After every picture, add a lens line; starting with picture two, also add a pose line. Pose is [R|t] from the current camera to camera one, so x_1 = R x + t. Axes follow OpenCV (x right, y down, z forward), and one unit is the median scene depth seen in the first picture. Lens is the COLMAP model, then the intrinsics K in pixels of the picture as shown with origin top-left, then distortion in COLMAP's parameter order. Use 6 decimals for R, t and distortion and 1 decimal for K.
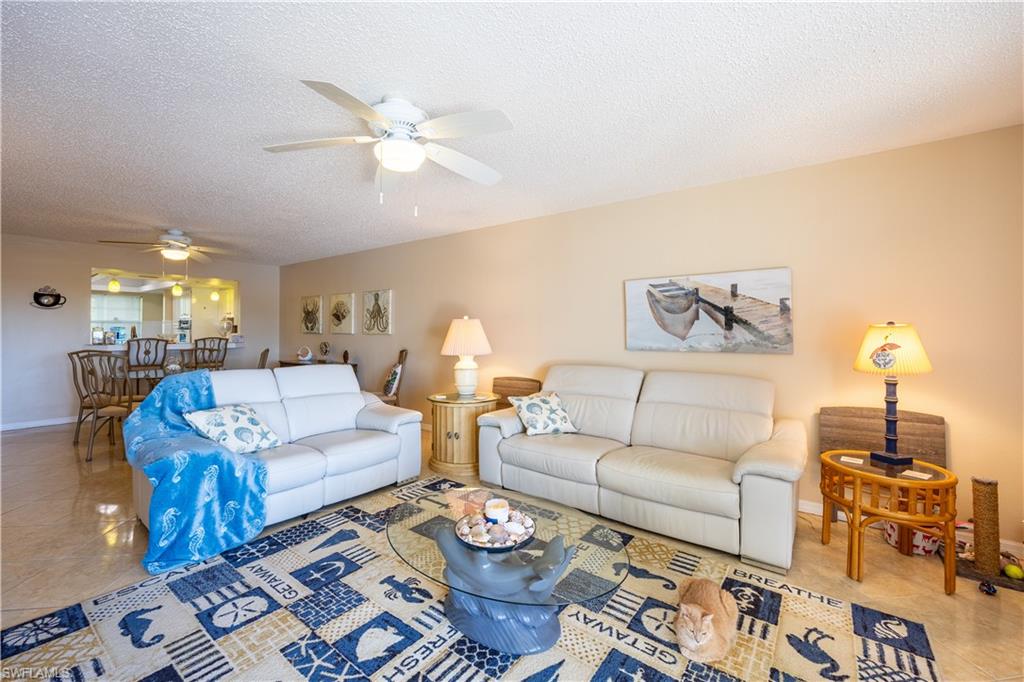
lens RADIAL K [[415.0, 0, 515.2], [0, 415.0, 325.3], [0, 0, 1]] dist [-0.001820, -0.000229]
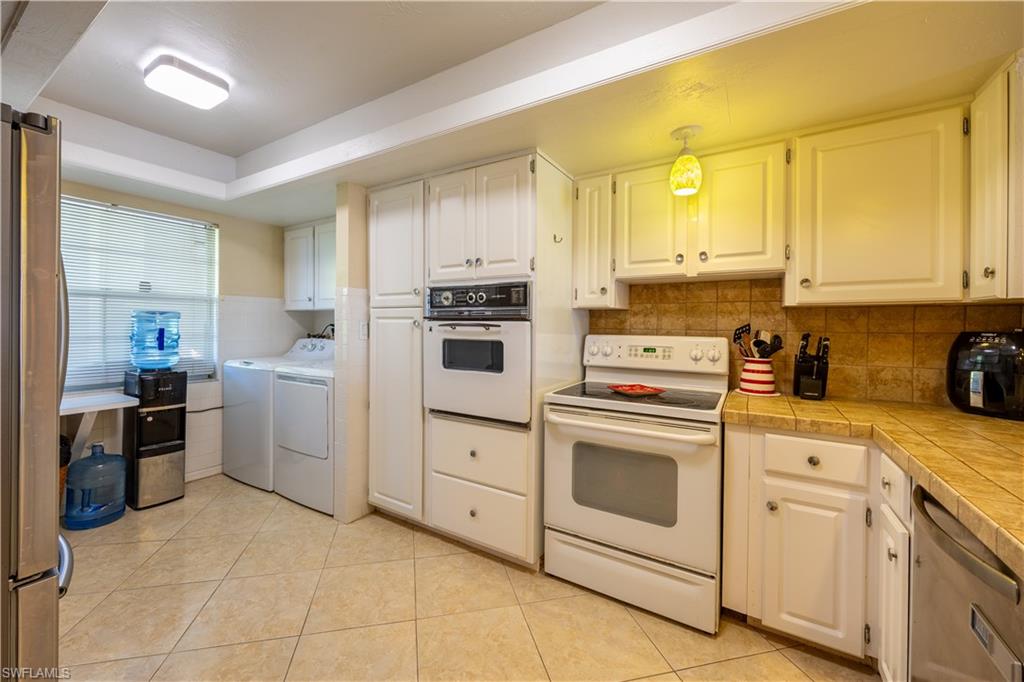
lens RADIAL K [[435.9, 0, 478.1], [0, 435.9, 327.2], [0, 0, 1]] dist [-0.002941, -0.000256]
pose [[0.999657, 0.006243, 0.025449, -2.459060], [-0.006689, 0.999825, 0.017477, 0.026917], [-0.025336, -0.017641, 0.999523, 2.230192]]
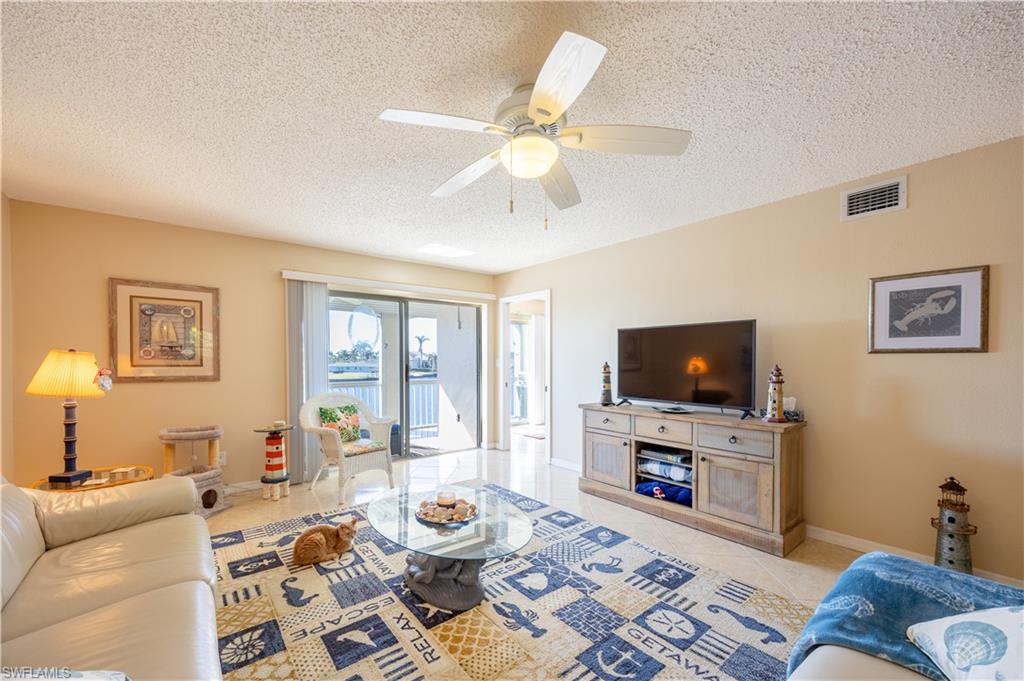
lens RADIAL K [[403.6, 0, 480.0], [0, 403.6, 364.4], [0, 0, 1]] dist [0.000539, 0.000055]
pose [[-0.958308, -0.006312, 0.285668, -0.327471], [-0.007252, 0.999971, -0.002234, 0.022700], [-0.285646, -0.004212, -0.958326, 1.424710]]
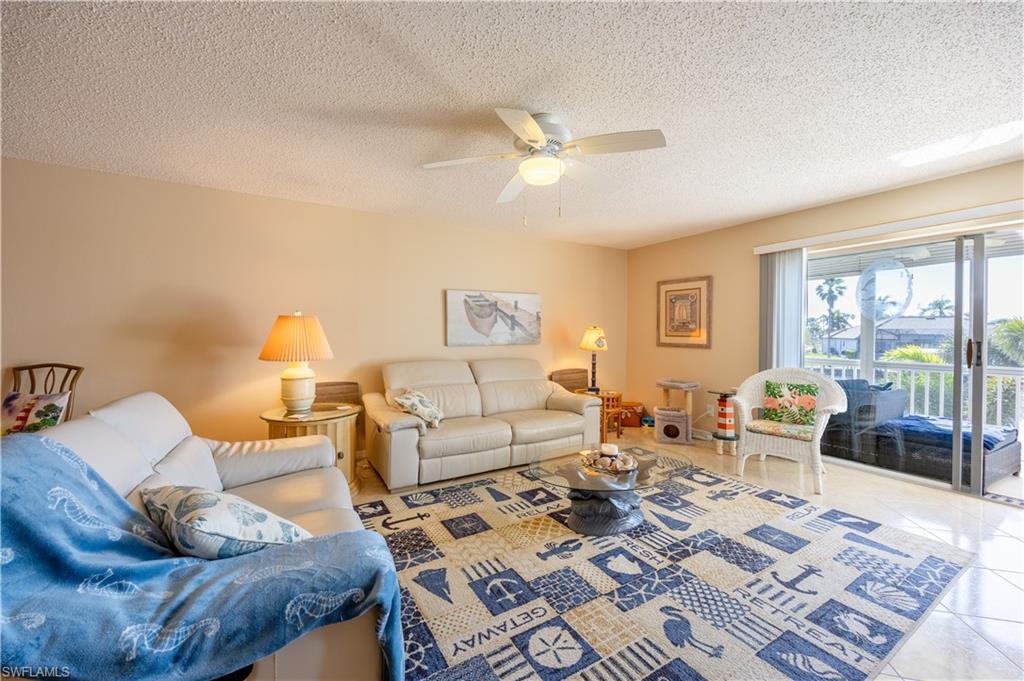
lens RADIAL K [[394.1, 0, 504.8], [0, 394.1, 339.1], [0, 0, 1]] dist [-0.000565, -0.000422]
pose [[0.391985, -0.014851, 0.919852, -0.978422], [-0.013248, 0.999675, 0.021786, 0.014672], [-0.919876, -0.020726, 0.391661, 0.525115]]
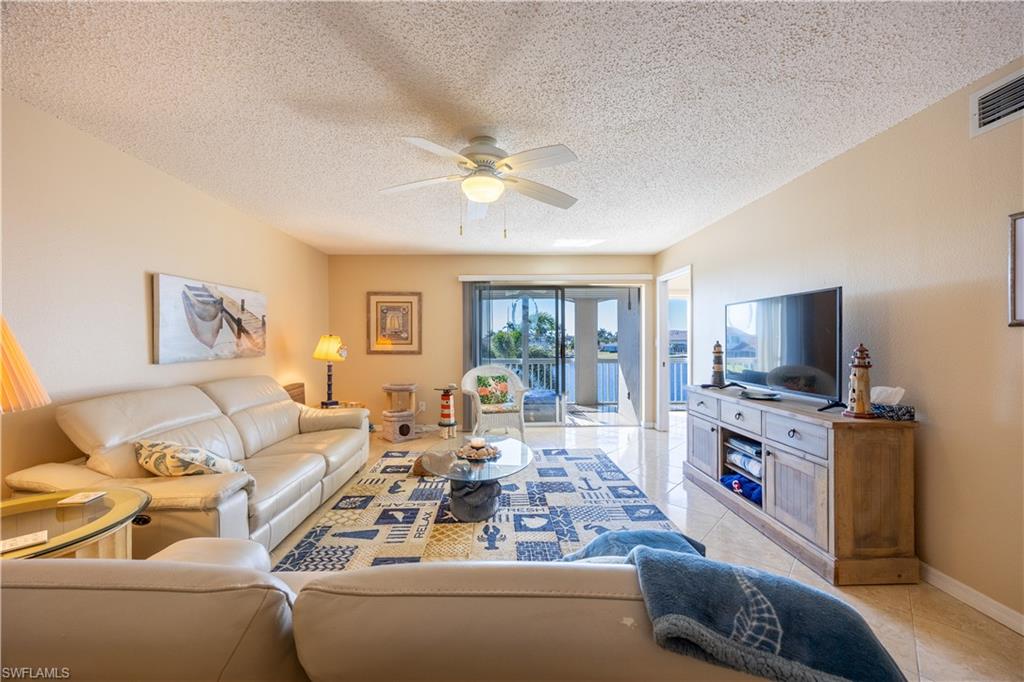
lens RADIAL K [[394.1, 0, 504.8], [0, 394.1, 339.6], [0, 0, 1]] dist [-0.000565, -0.000422]
pose [[-0.614086, 0.001324, 0.789238, -0.924591], [-0.008517, 0.999929, -0.008304, 0.019779], [-0.789193, -0.011822, -0.614032, 1.262834]]
